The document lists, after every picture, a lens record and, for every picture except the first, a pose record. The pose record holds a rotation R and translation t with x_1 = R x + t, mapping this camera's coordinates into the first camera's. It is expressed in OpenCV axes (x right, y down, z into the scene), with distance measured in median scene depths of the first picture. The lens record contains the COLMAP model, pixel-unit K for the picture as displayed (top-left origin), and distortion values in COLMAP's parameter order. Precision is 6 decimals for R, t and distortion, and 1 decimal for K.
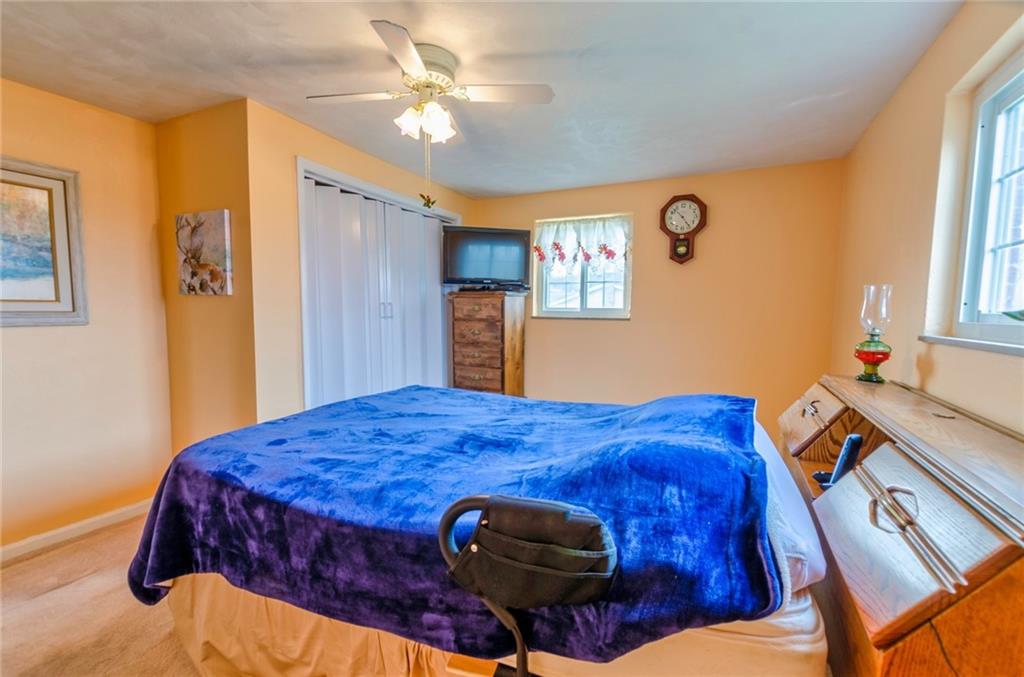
lens RADIAL K [[446.8, 0, 509.5], [0, 446.8, 343.8], [0, 0, 1]] dist [0.001311, -0.000218]
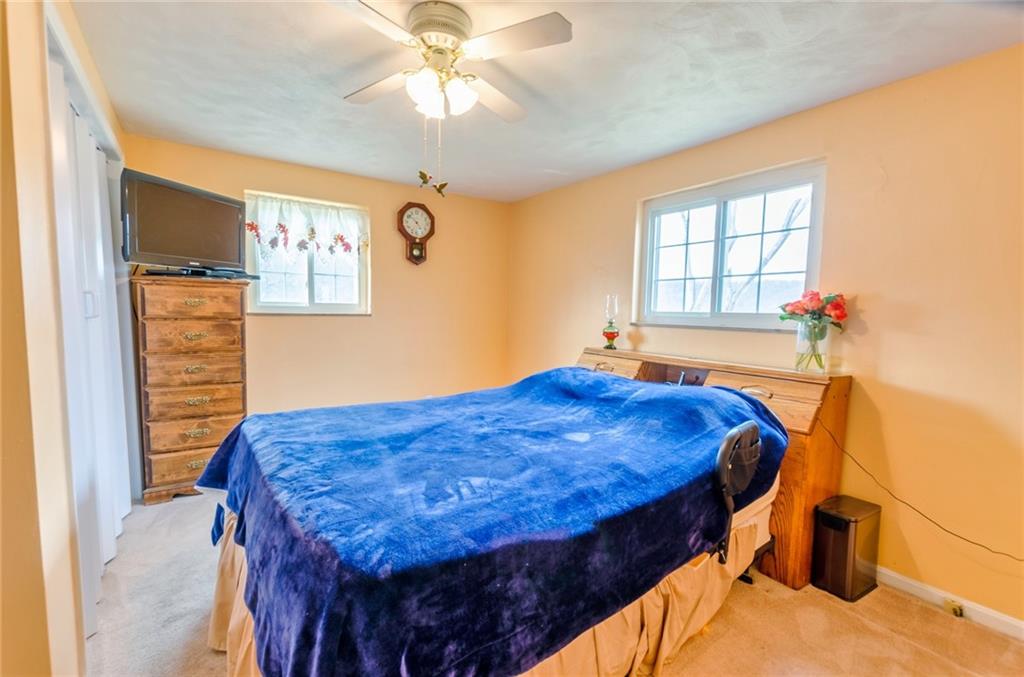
lens RADIAL K [[456.8, 0, 527.7], [0, 456.8, 343.1], [0, 0, 1]] dist [0.000159, -0.000170]
pose [[0.471382, -0.063783, 0.879620, -0.460302], [0.054094, 0.997594, 0.043349, -0.017635], [-0.880269, 0.027148, 0.473698, 0.207848]]
